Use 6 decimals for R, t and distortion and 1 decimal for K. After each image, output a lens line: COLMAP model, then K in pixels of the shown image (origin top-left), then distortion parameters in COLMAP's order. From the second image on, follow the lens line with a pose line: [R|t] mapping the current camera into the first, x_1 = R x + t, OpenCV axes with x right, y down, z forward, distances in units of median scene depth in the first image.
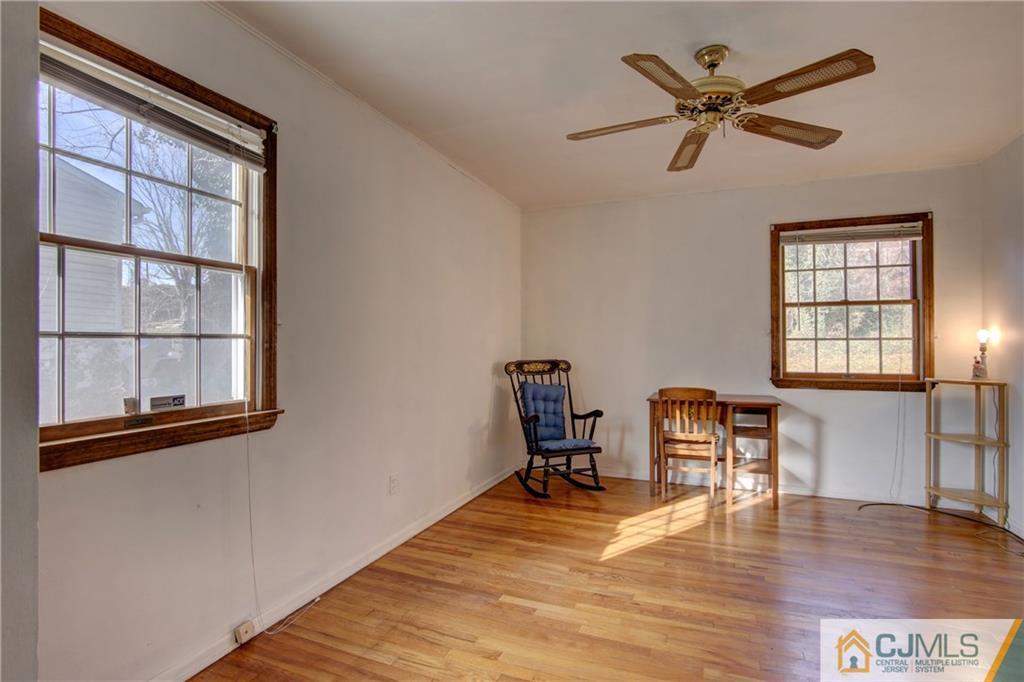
lens RADIAL K [[493.7, 0, 519.2], [0, 493.7, 342.0], [0, 0, 1]] dist [-0.020604, 0.000501]
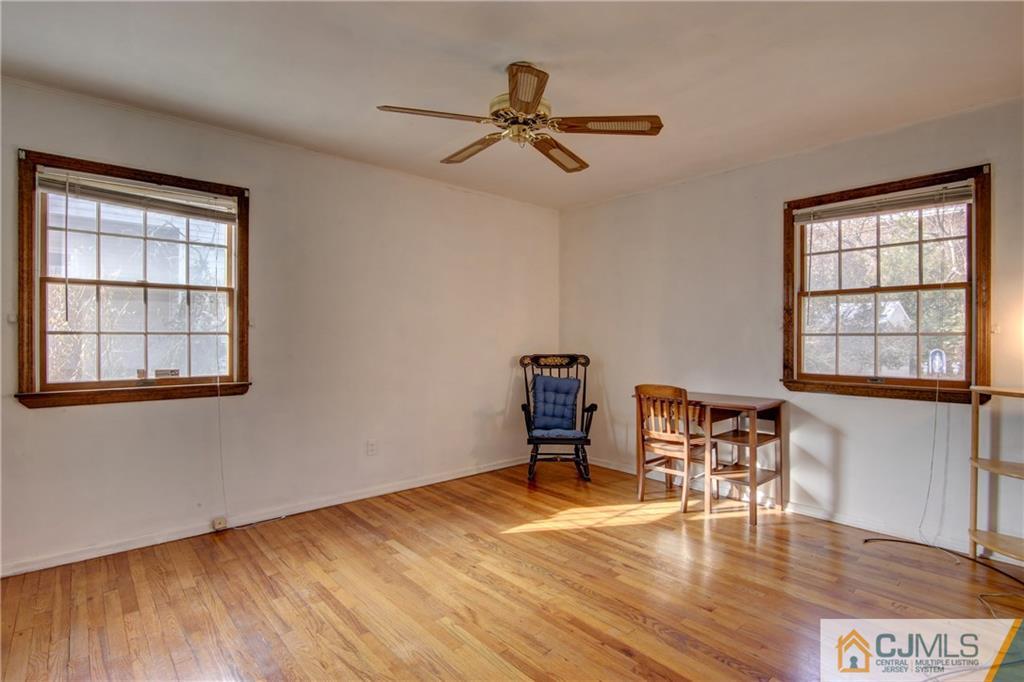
lens RADIAL K [[493.7, 0, 519.2], [0, 493.7, 342.0], [0, 0, 1]] dist [-0.020604, 0.000501]
pose [[0.897840, 0.005611, -0.440286, 0.520937], [-0.001124, 0.999945, 0.010452, -0.001002], [0.440320, -0.008889, 0.897797, 0.013865]]
